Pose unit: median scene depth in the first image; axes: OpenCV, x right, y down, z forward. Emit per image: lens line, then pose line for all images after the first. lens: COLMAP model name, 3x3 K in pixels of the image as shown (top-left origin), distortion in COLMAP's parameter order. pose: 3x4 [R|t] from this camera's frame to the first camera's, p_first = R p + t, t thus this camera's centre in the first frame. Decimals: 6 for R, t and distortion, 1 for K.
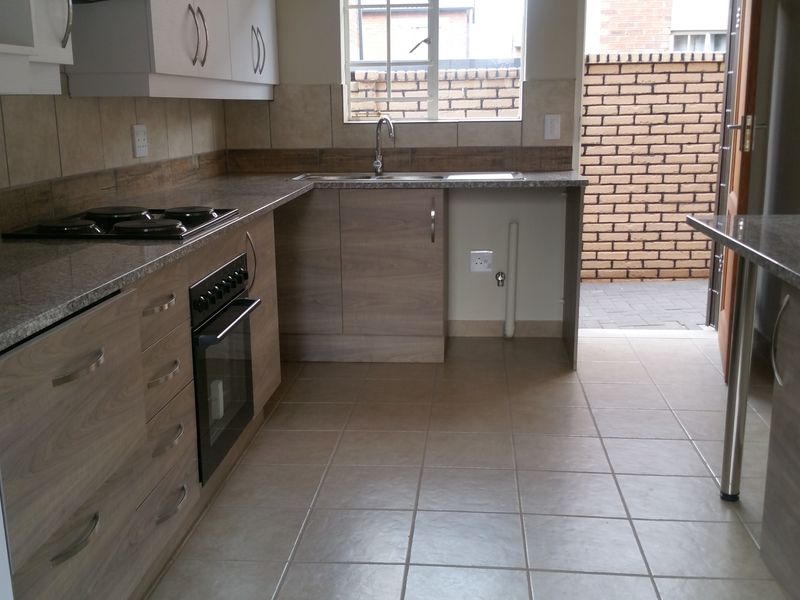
lens RADIAL K [[866.8, 0, 398.3], [0, 866.8, 298.9], [0, 0, 1]] dist [0.059777, 0.000000]
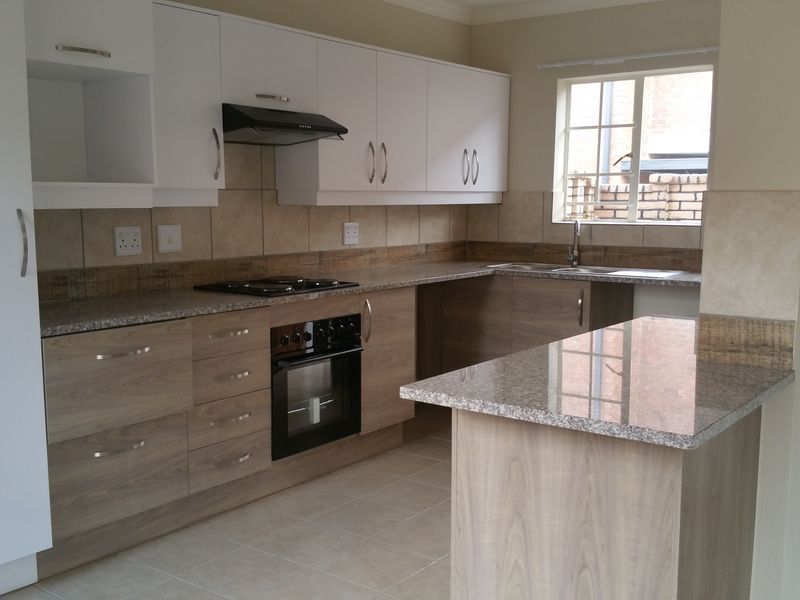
lens RADIAL K [[866.8, 0, 401.9], [0, 866.8, 302.5], [0, 0, 1]] dist [0.059777, 0.000000]
pose [[0.834664, 0.080586, -0.544832, 0.461911], [-0.130431, 0.990019, -0.053383, -0.003049], [0.535092, 0.115620, 0.836844, -0.108993]]
